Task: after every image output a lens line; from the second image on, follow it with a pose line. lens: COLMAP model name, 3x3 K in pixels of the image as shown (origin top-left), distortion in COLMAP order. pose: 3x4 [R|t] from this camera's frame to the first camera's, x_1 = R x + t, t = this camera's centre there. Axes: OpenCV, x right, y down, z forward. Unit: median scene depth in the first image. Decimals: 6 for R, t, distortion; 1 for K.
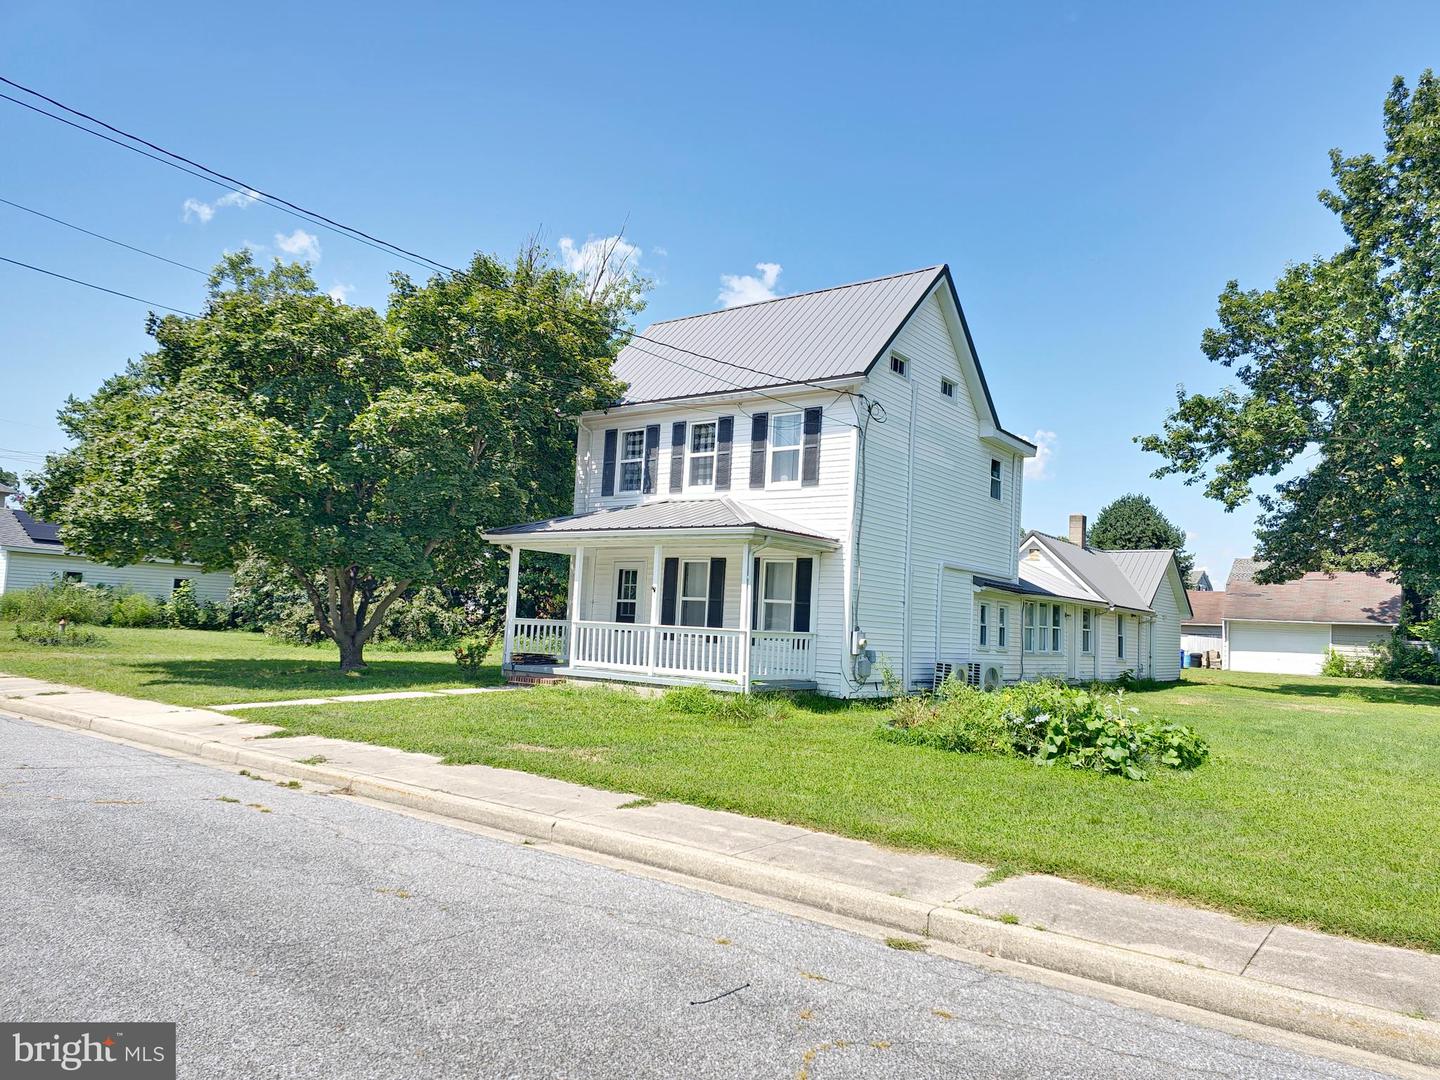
lens RADIAL K [[977.3, 0, 723.9], [0, 977.3, 549.0], [0, 0, 1]] dist [0.048661, -0.017846]
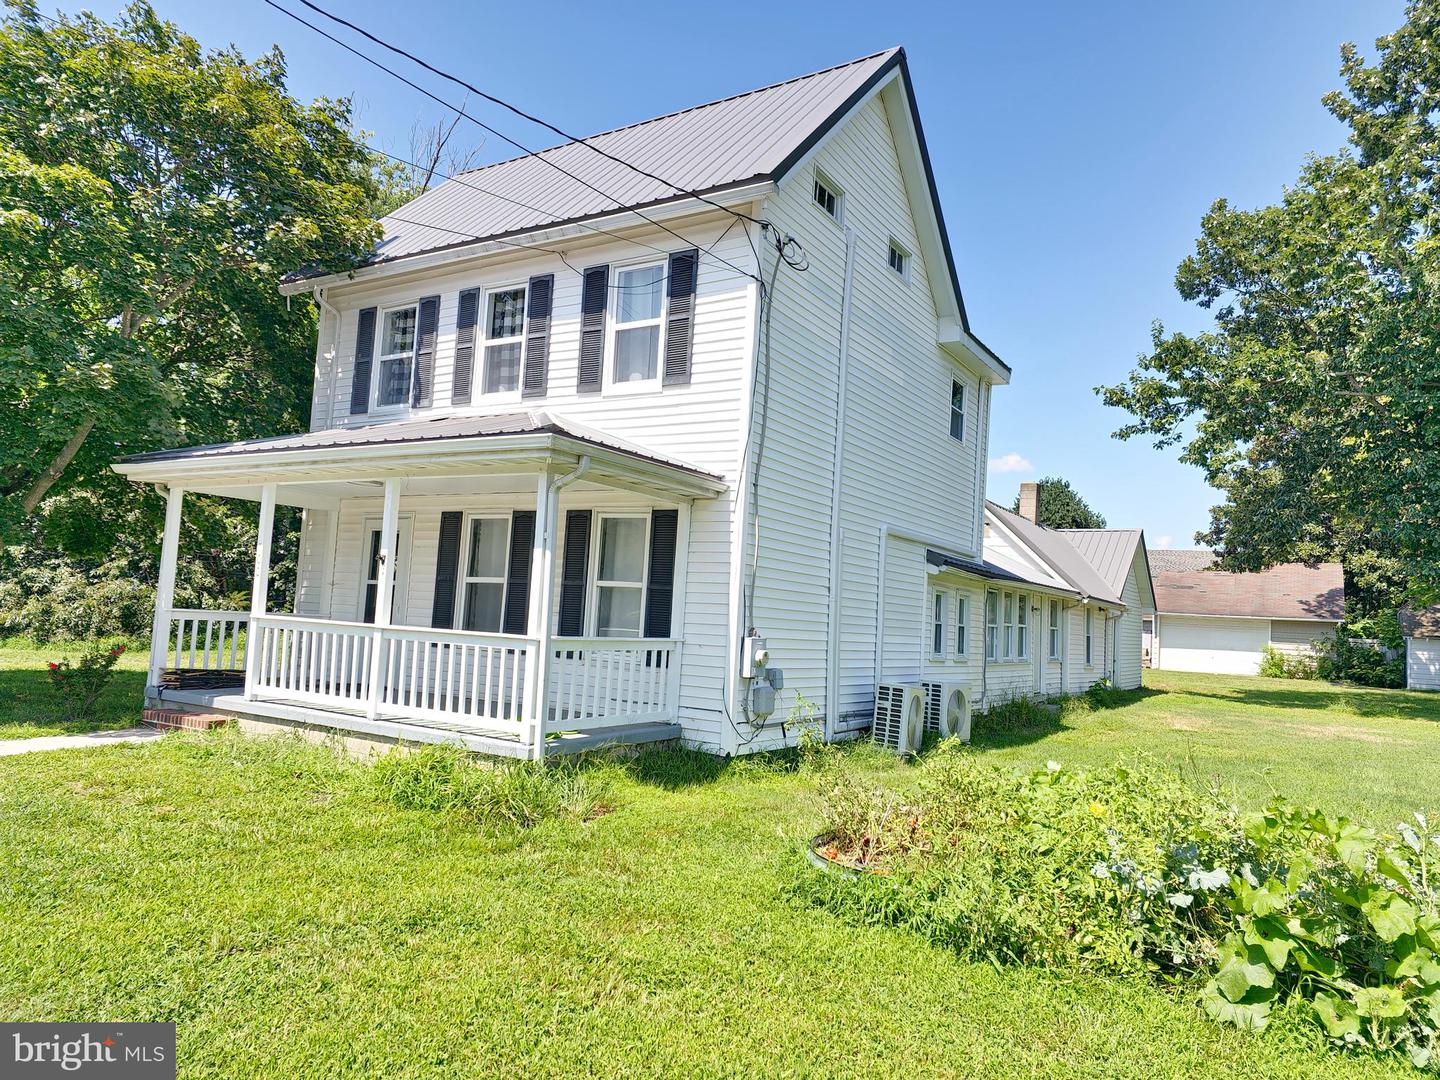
lens RADIAL K [[977.3, 0, 723.8], [0, 977.3, 540.0], [0, 0, 1]] dist [0.048661, -0.017846]
pose [[0.994814, 0.014560, 0.100666, 0.054438], [-0.014791, 0.999889, 0.001547, 0.023842], [-0.100633, -0.003028, 0.994919, 0.383803]]
